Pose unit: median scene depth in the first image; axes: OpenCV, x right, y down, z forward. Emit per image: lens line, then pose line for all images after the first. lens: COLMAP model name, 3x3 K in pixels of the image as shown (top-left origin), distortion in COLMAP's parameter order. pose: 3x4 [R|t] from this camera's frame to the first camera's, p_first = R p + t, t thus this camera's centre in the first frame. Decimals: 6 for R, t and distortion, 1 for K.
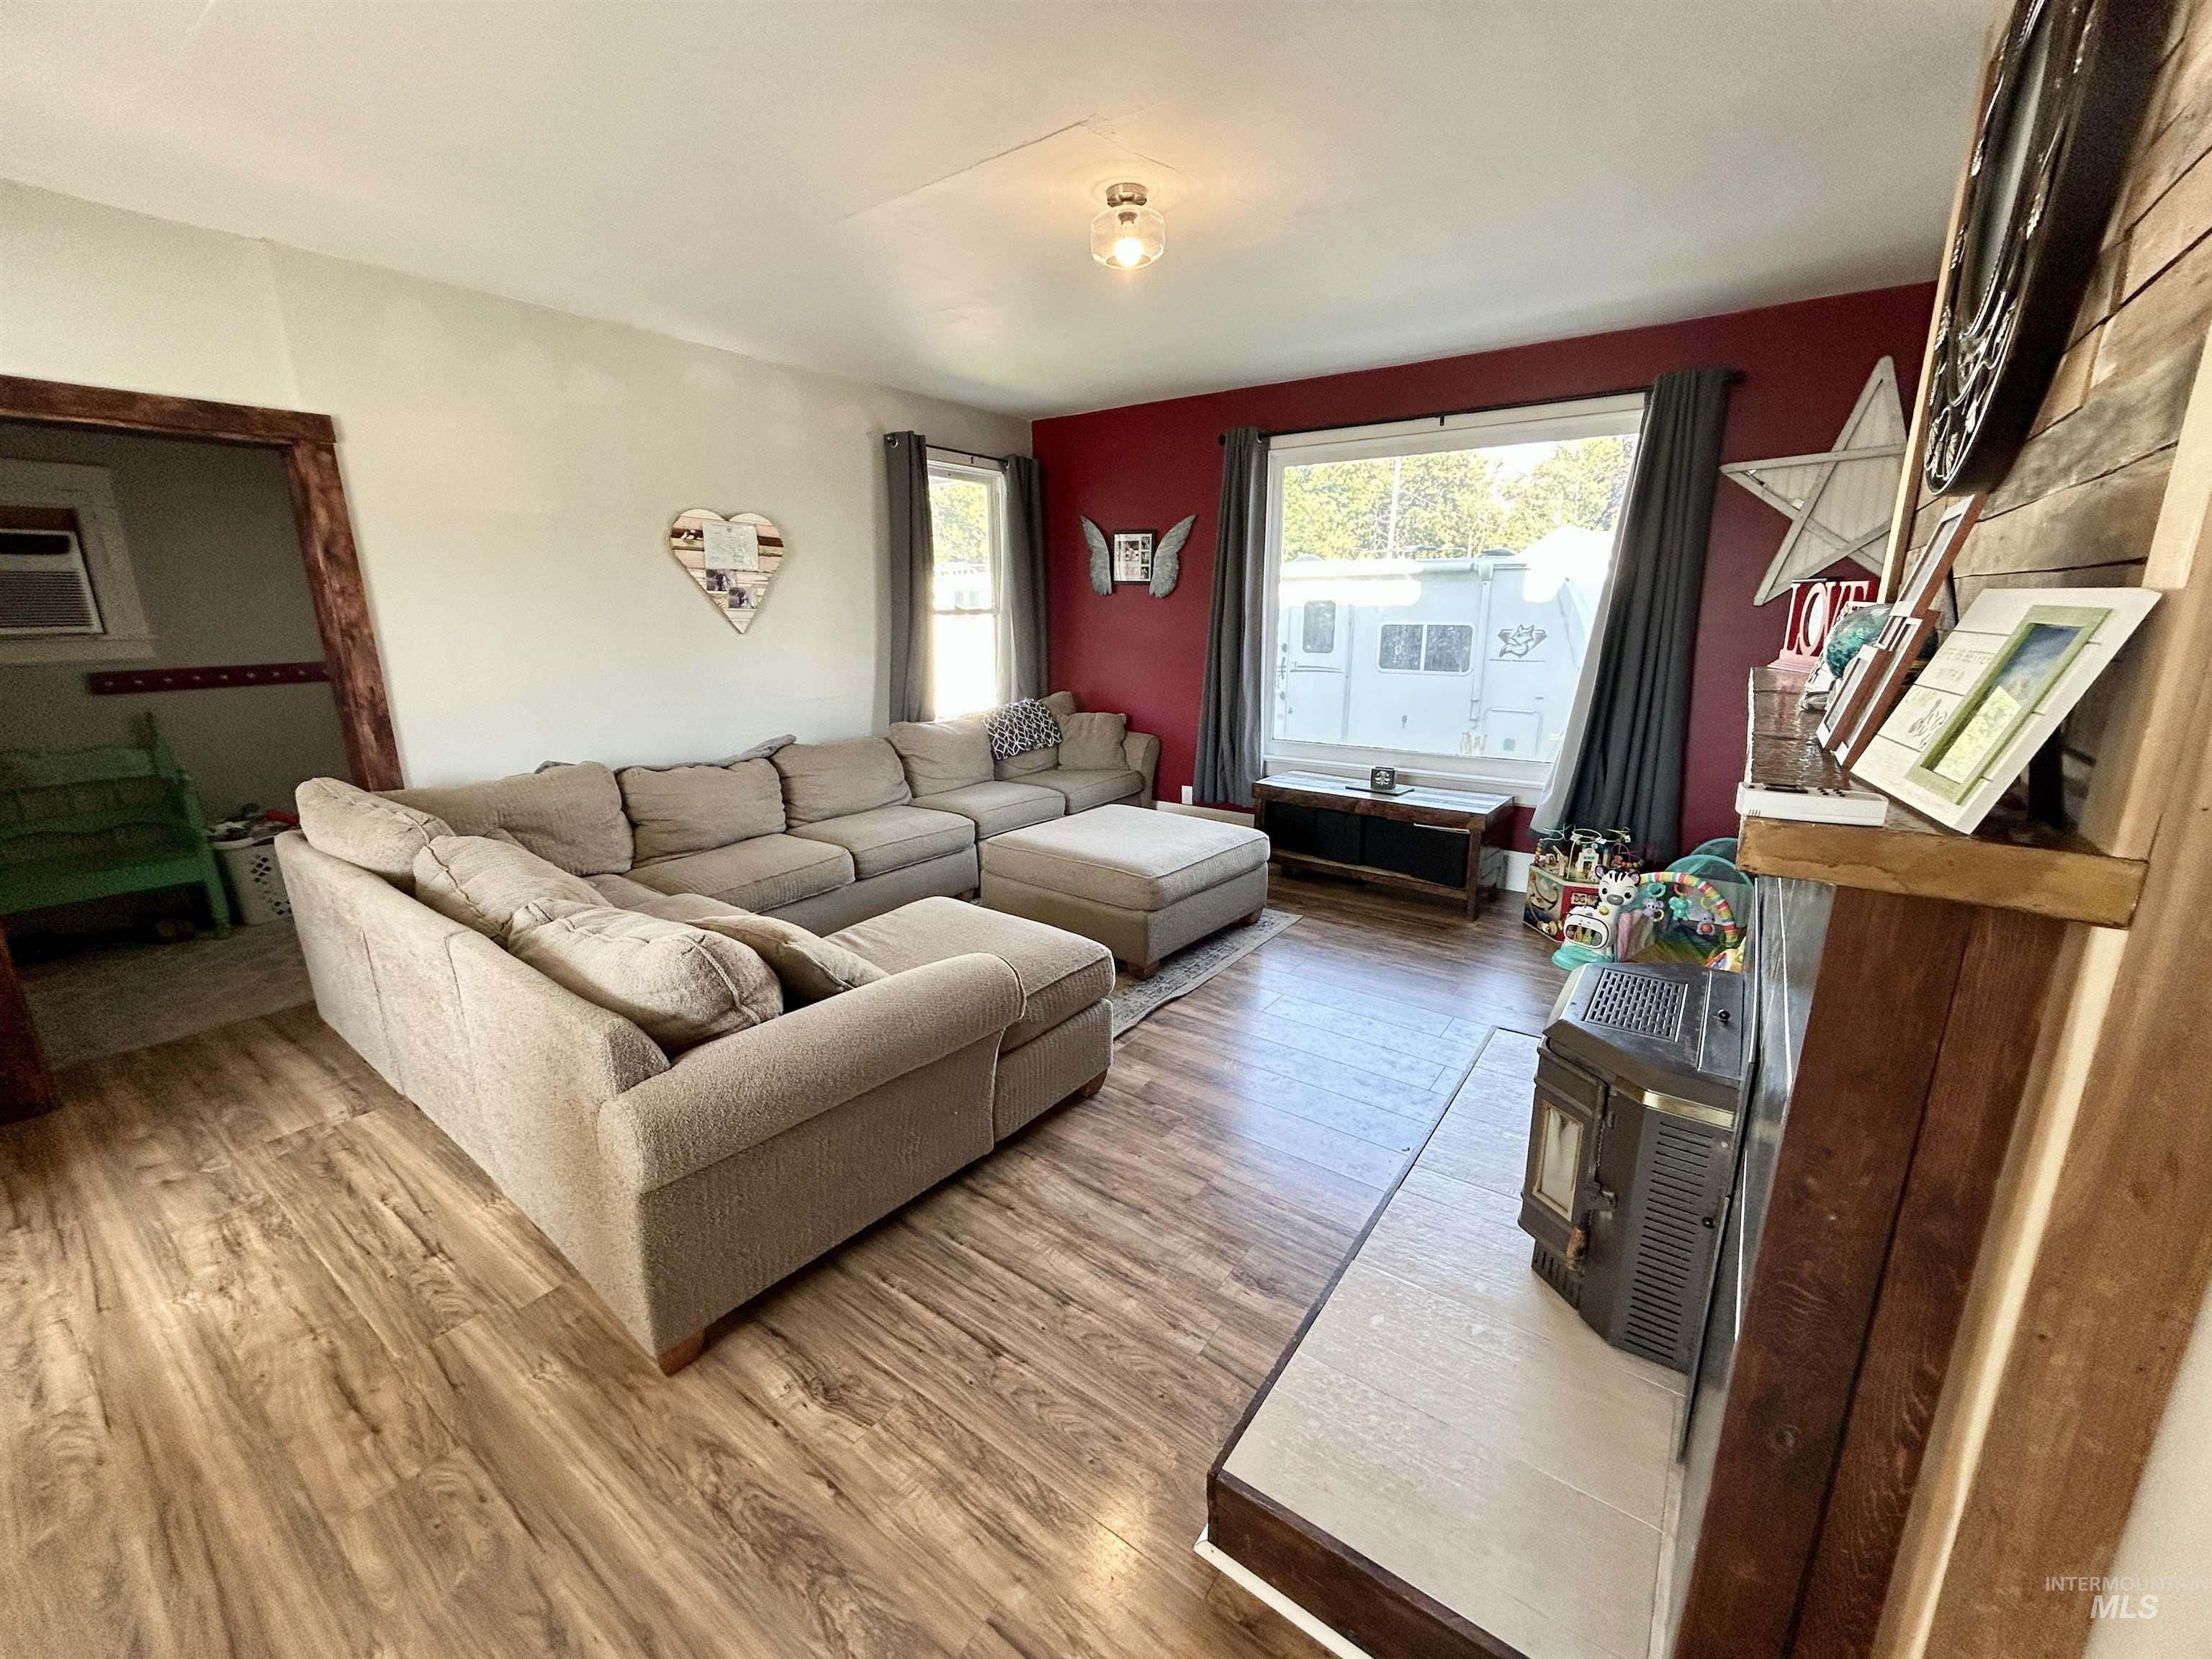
lens RADIAL K [[889.8, 0, 1101.9], [0, 889.8, 821.7], [0, 0, 1]] dist [-0.002597, 0.005051]
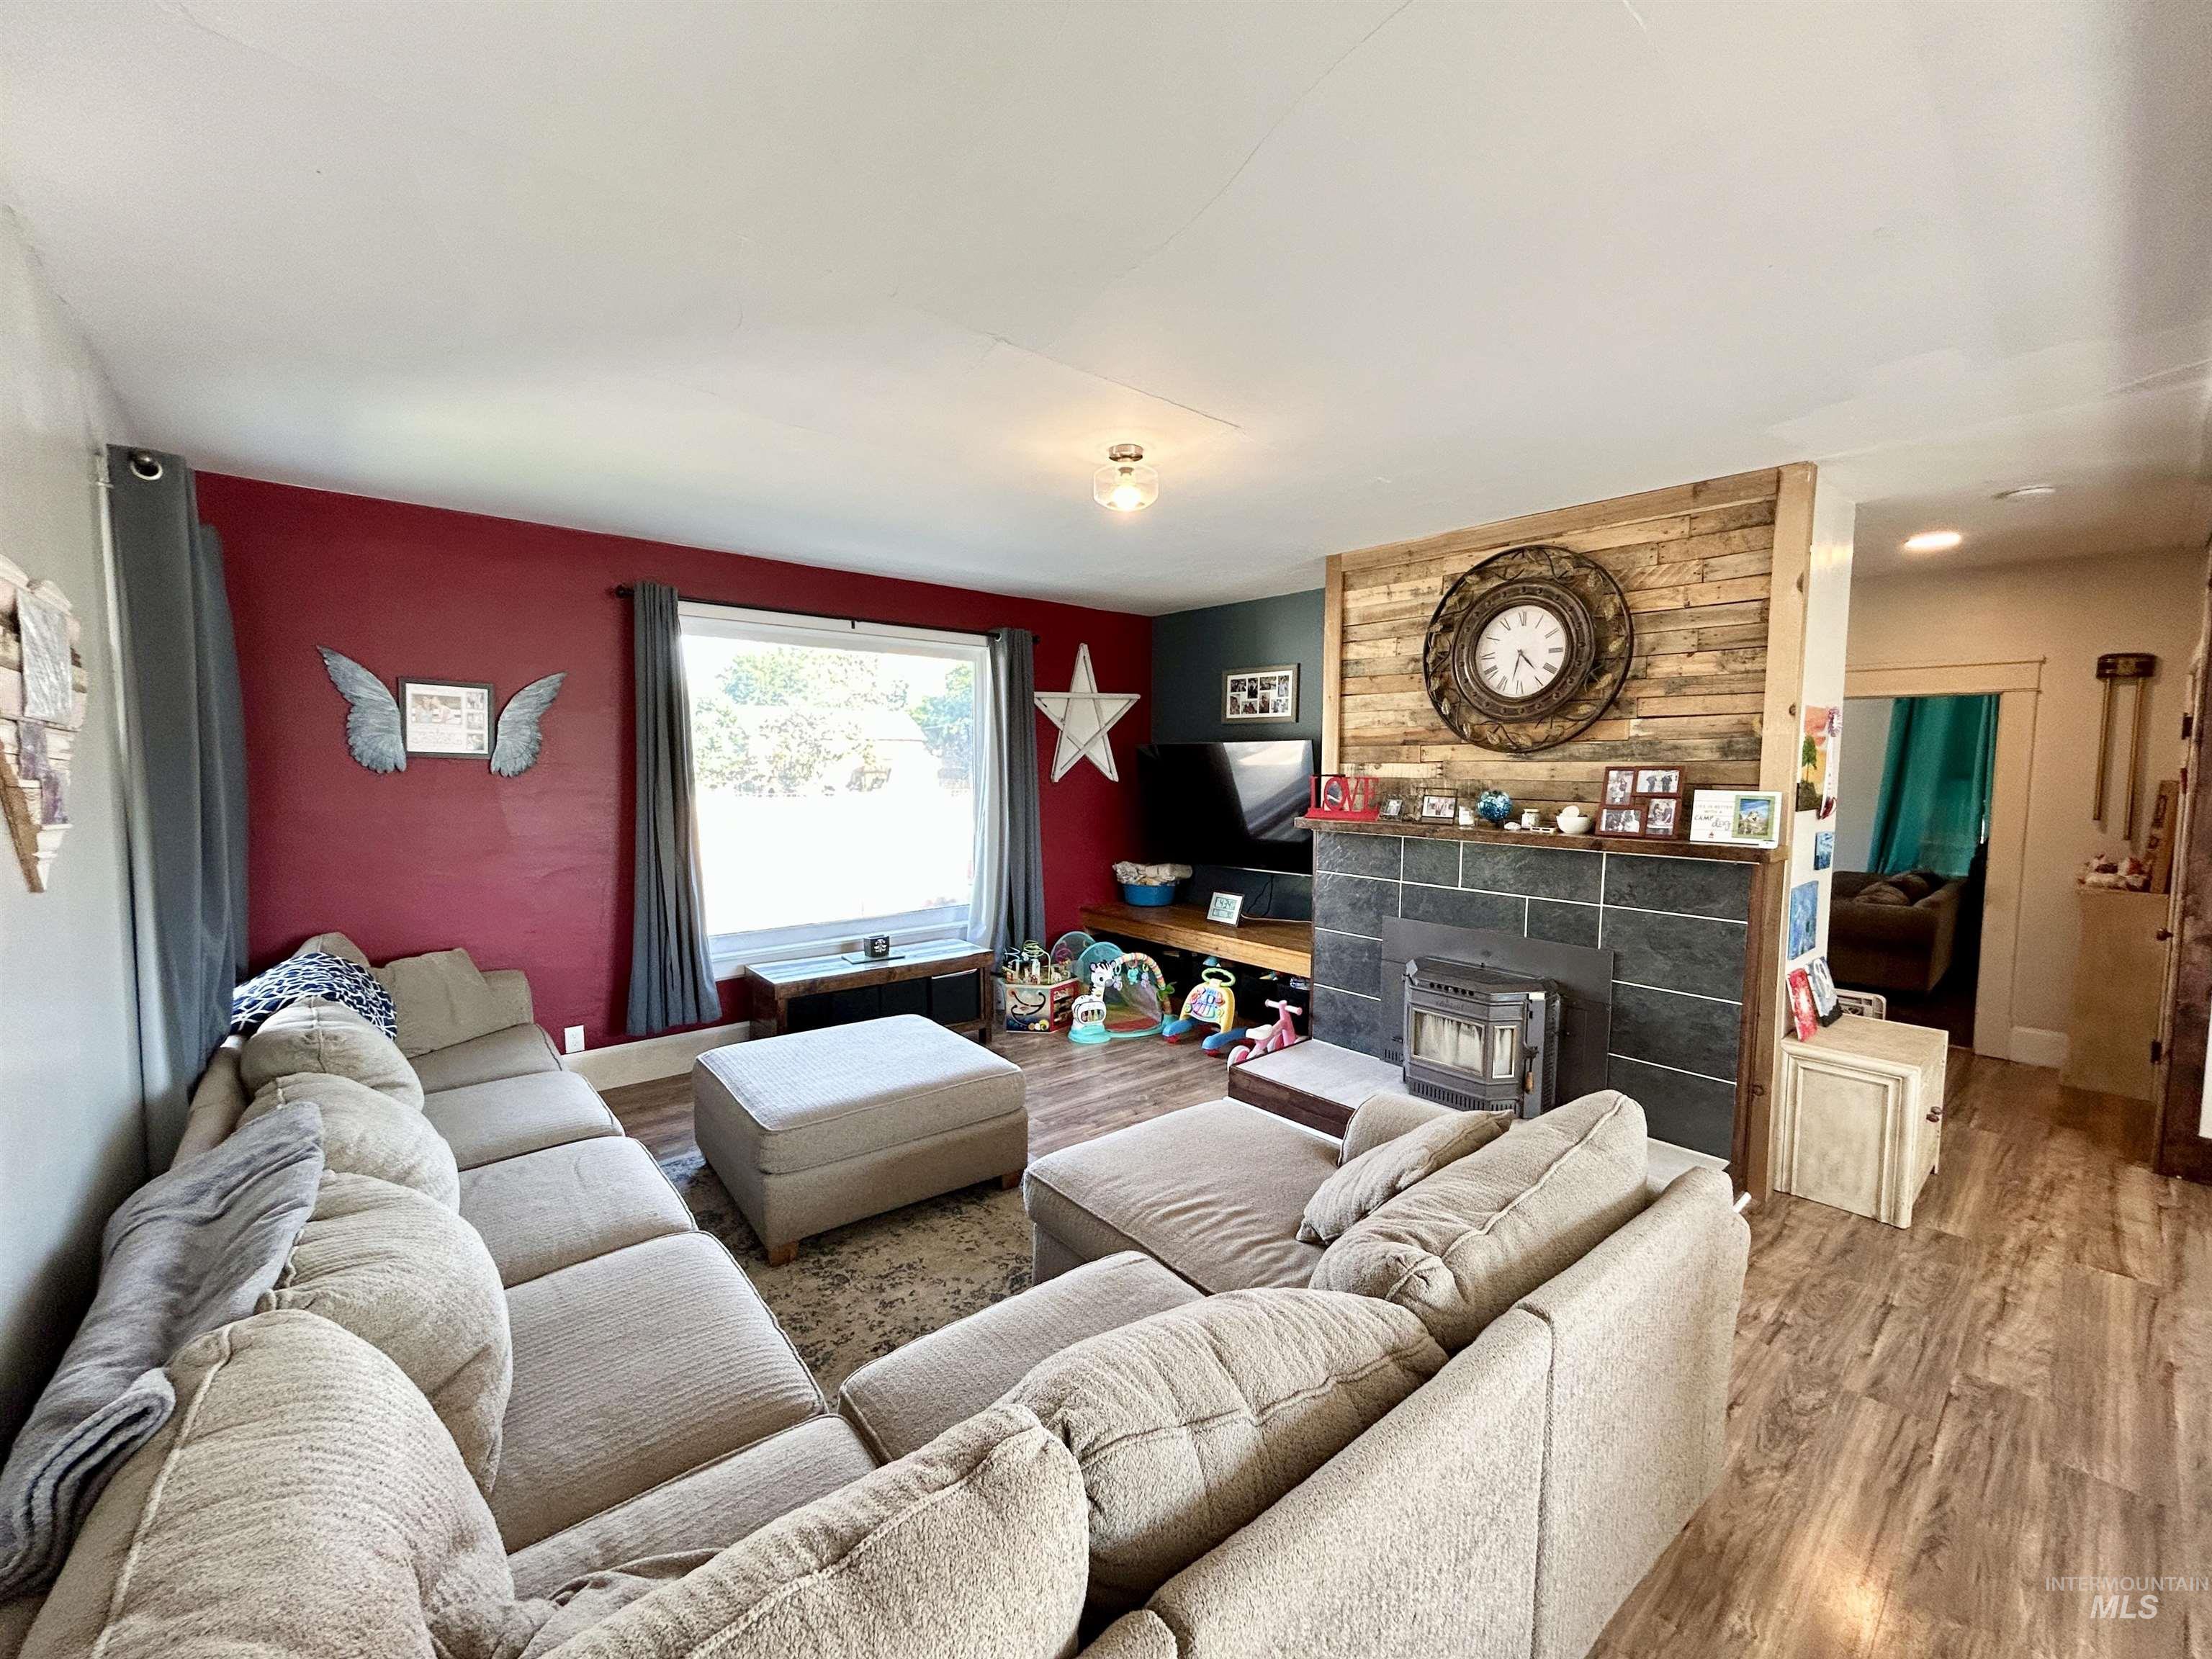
lens RADIAL K [[889.8, 0, 1101.9], [0, 889.8, 821.7], [0, 0, 1]] dist [-0.002597, 0.005051]
pose [[0.231977, -0.057192, 0.971038, -0.628672], [0.227574, 0.973756, 0.002985, -0.134543], [-0.945725, 0.220291, 0.238905, 0.472134]]
